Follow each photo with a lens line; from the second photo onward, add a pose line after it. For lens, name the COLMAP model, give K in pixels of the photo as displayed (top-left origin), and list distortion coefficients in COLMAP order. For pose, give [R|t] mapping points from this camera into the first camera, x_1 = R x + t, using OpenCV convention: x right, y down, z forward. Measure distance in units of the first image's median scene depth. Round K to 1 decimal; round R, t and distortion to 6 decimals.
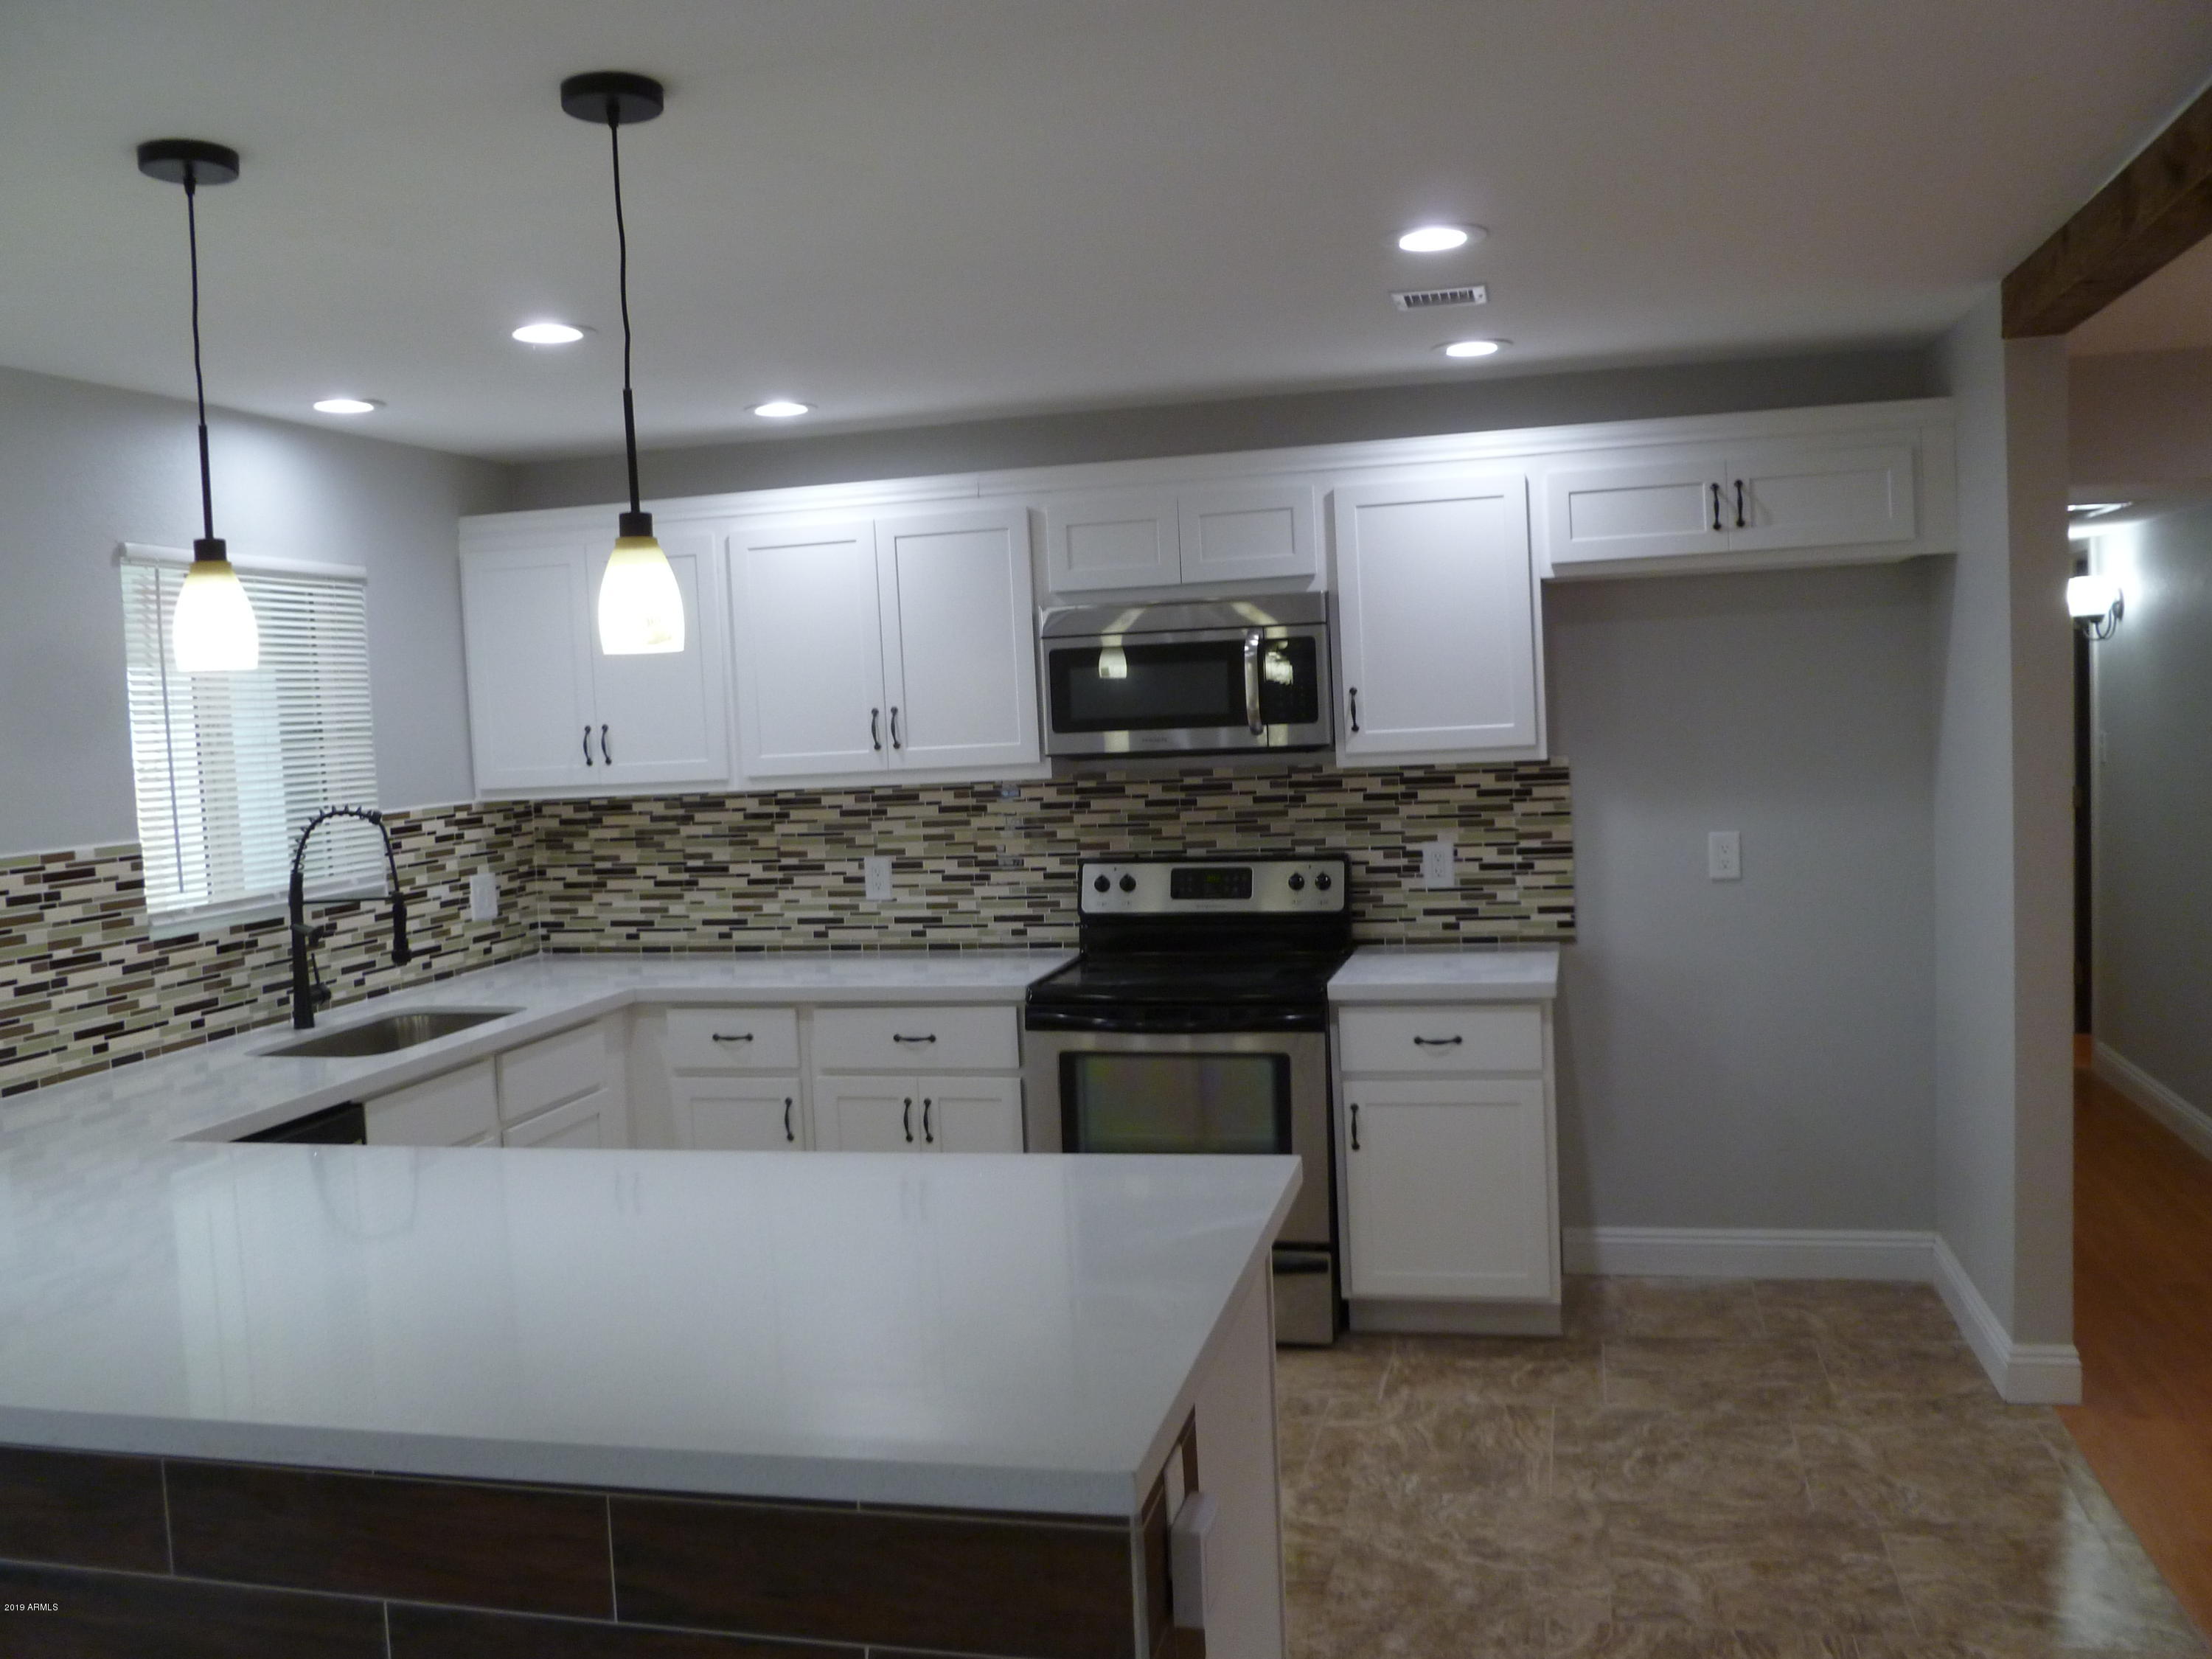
lens RADIAL K [[1892.4, 0, 1106.1], [0, 1892.4, 822.5], [0, 0, 1]] dist [-0.060755, 0.014185]
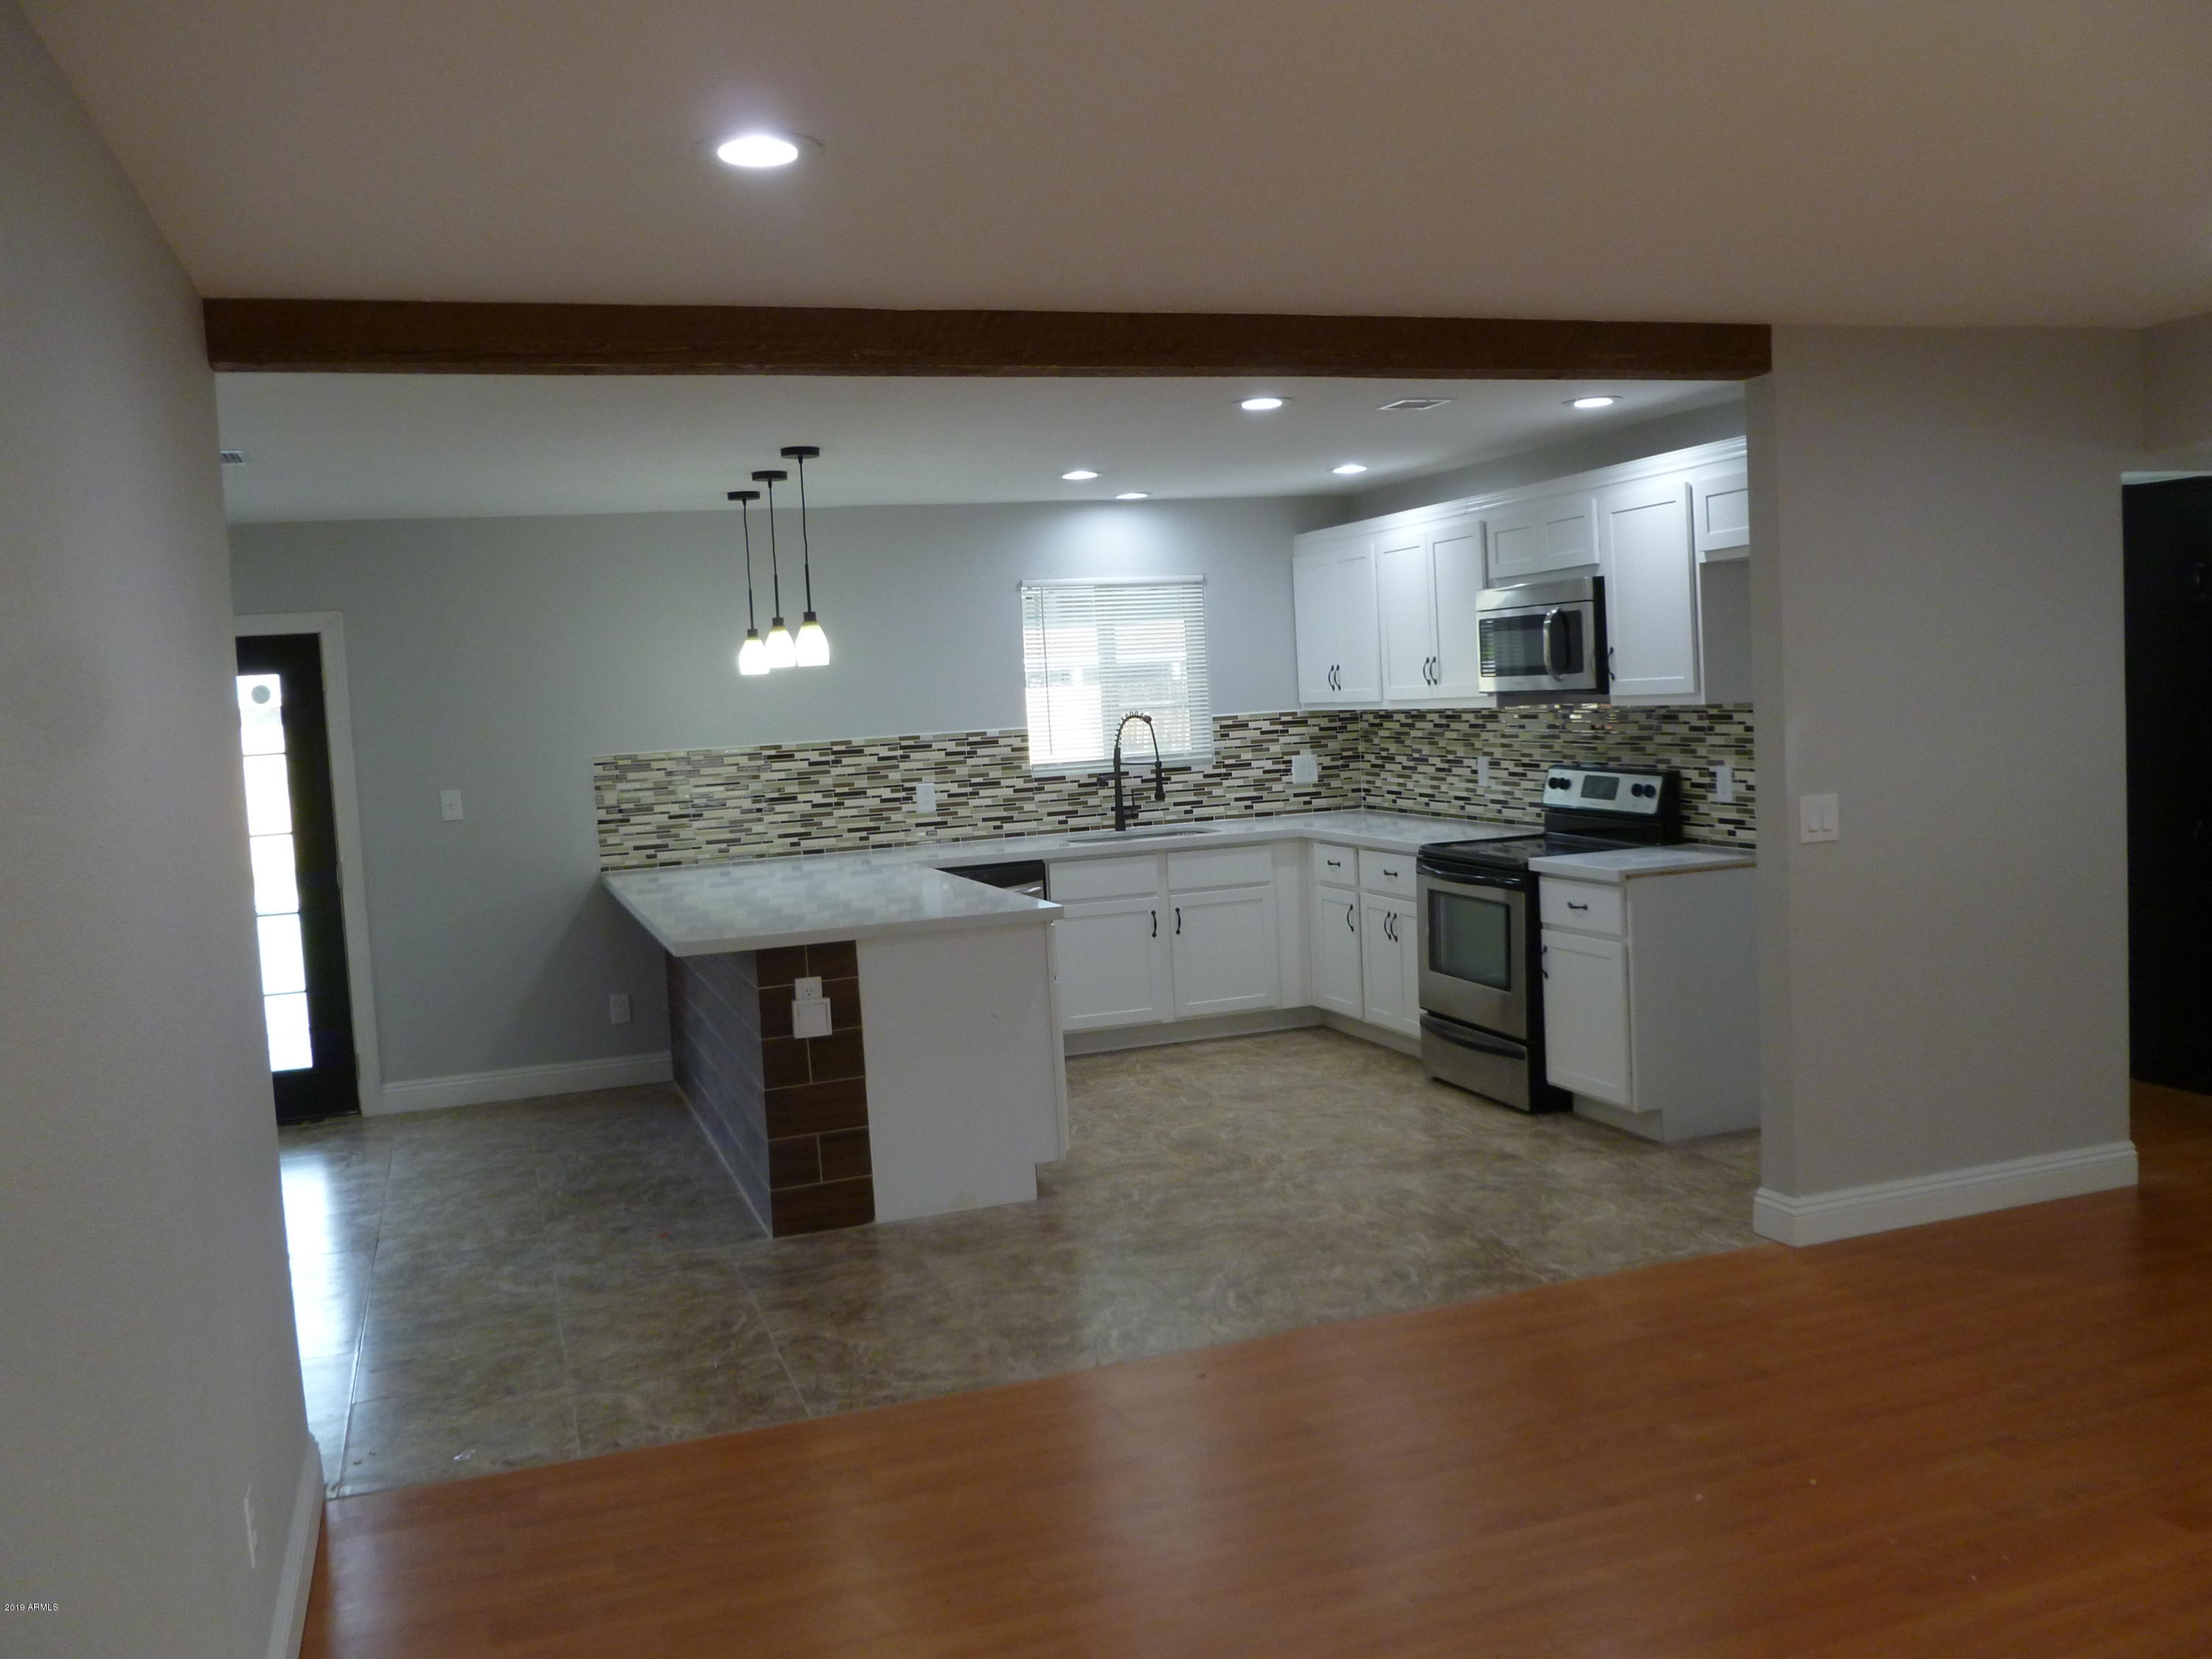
lens RADIAL K [[1892.4, 0, 1103.0], [0, 1892.4, 828.6], [0, 0, 1]] dist [-0.060755, 0.014185]
pose [[0.545505, 0.081046, -0.834180, 1.029022], [-0.024945, 0.996443, 0.080499, -0.039873], [0.837736, -0.023104, 0.545586, -0.041024]]
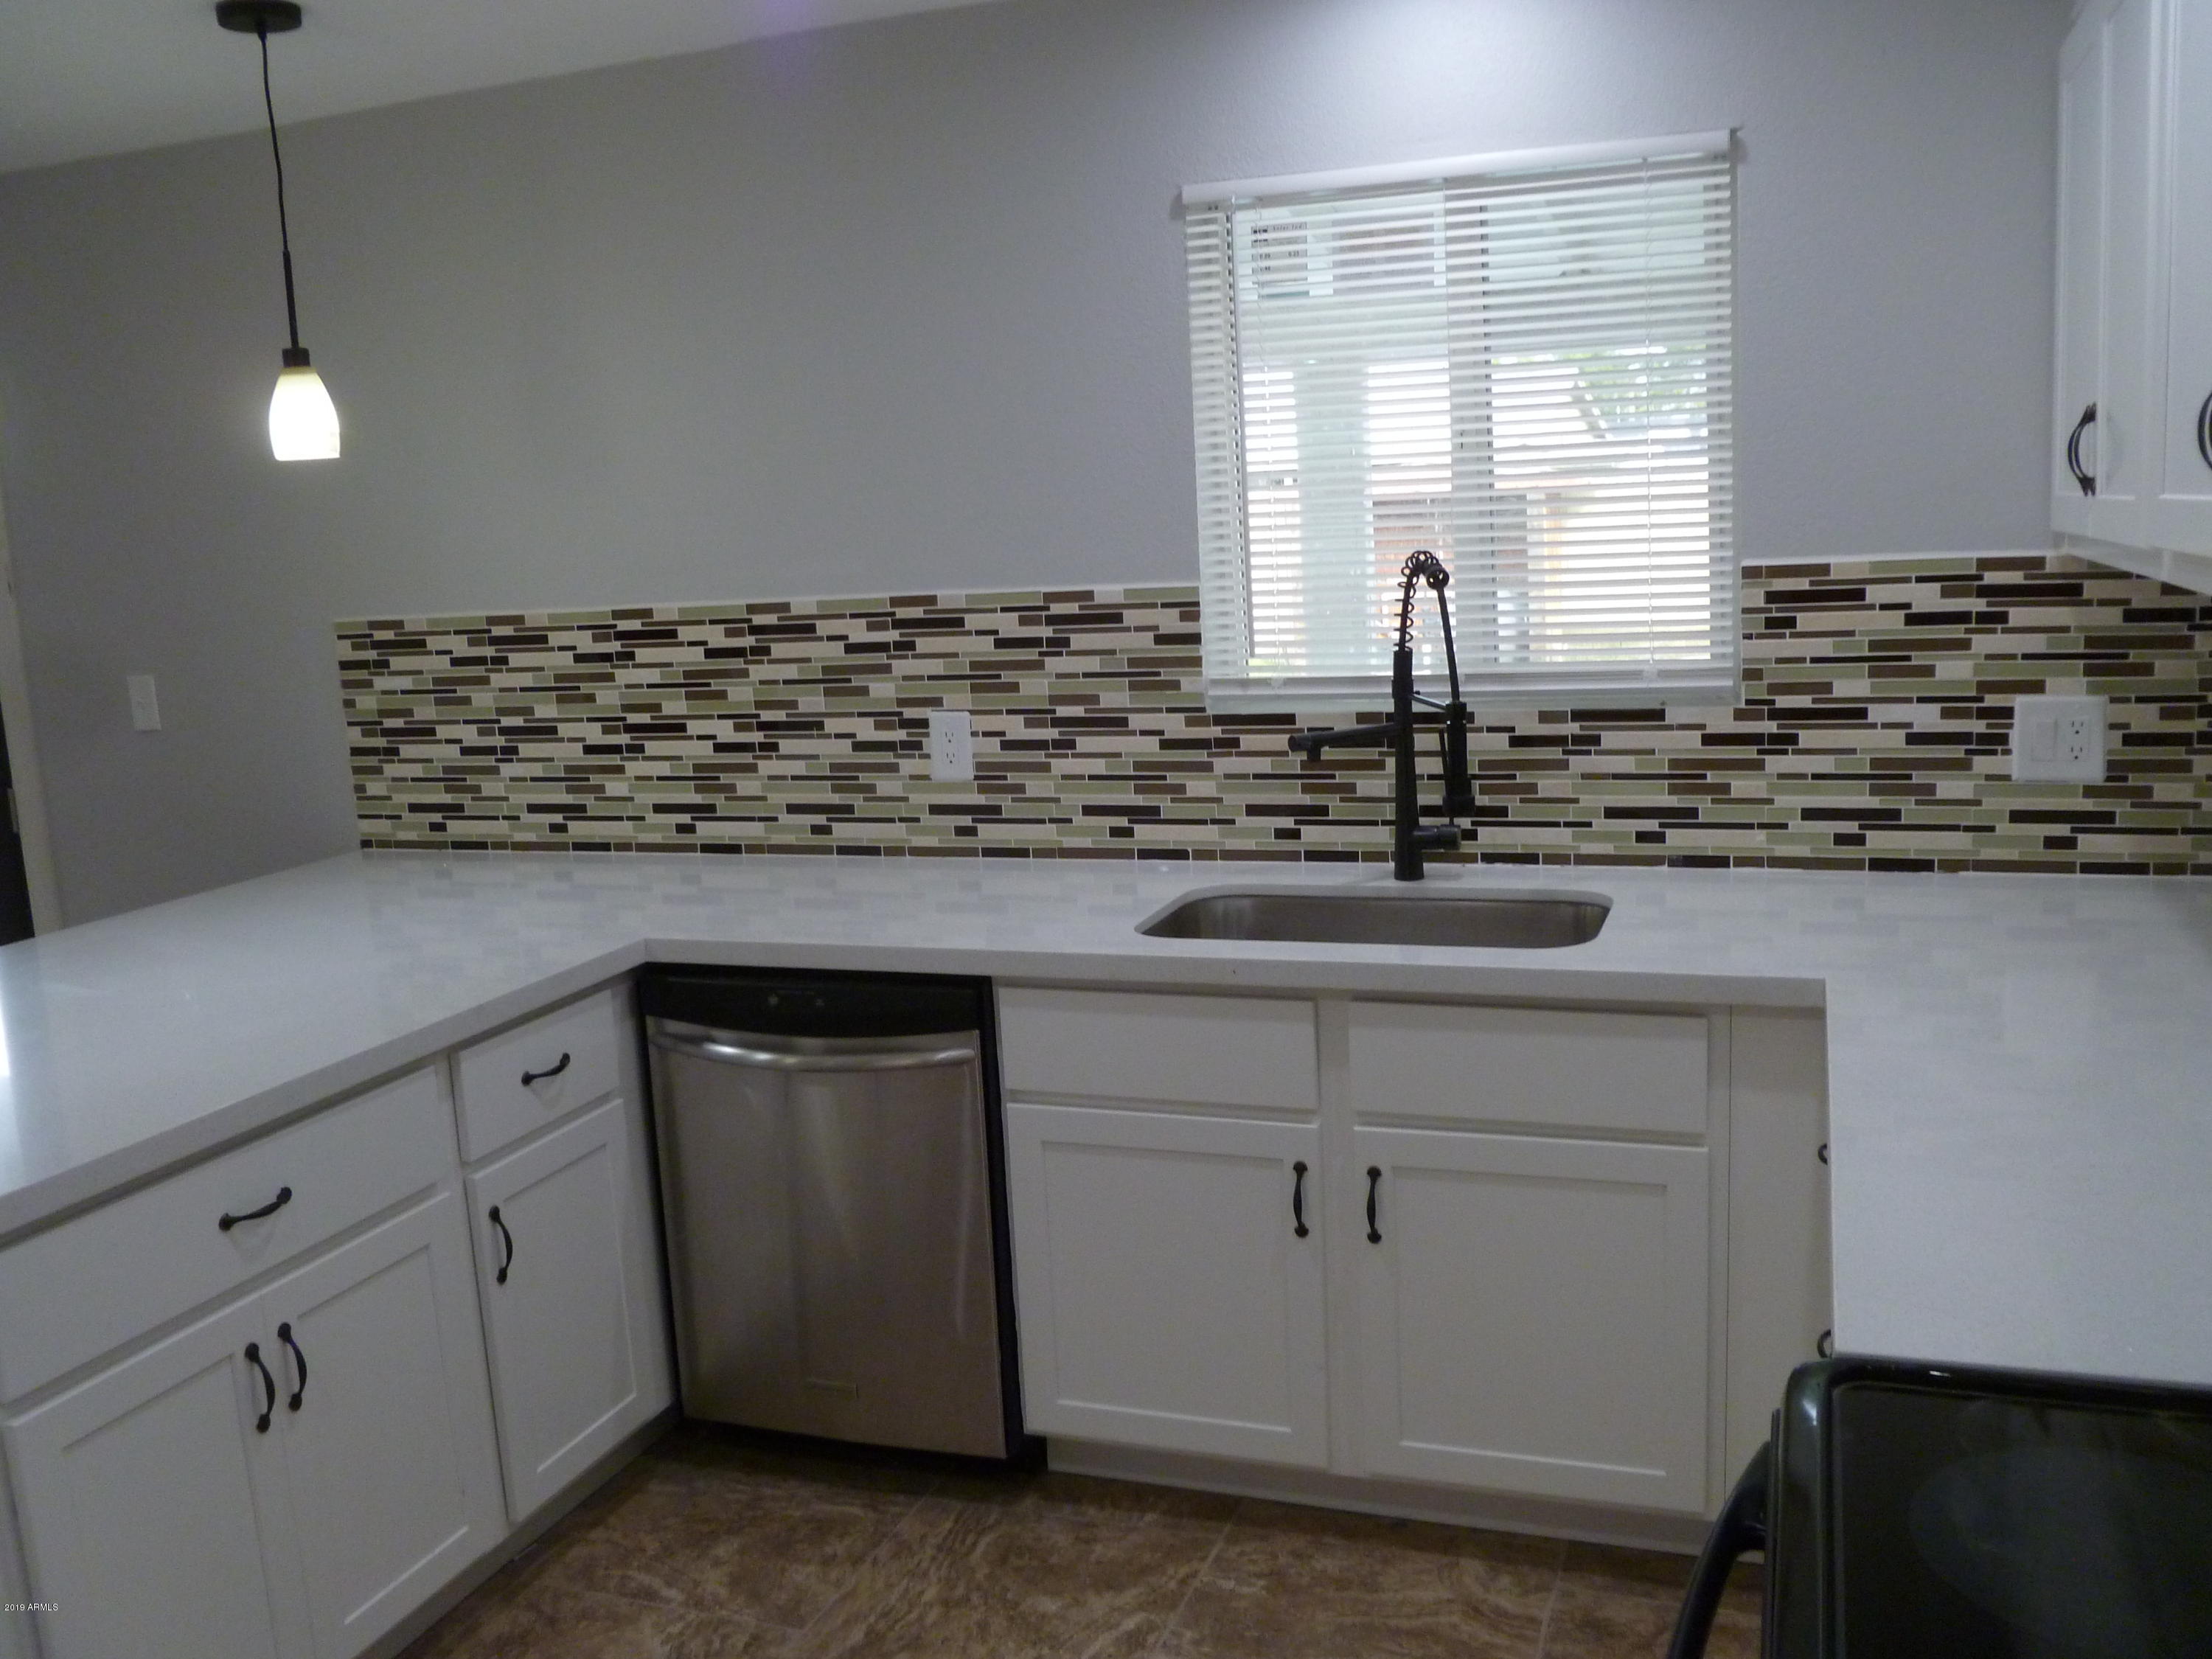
lens RADIAL K [[1892.4, 0, 1104.2], [0, 1892.4, 829.2], [0, 0, 1]] dist [-0.060755, 0.014185]
pose [[-0.116406, 0.218300, -0.968914, 0.220474], [-0.005698, 0.975383, 0.220443, -0.052258], [0.993185, 0.031182, -0.112296, 0.873988]]
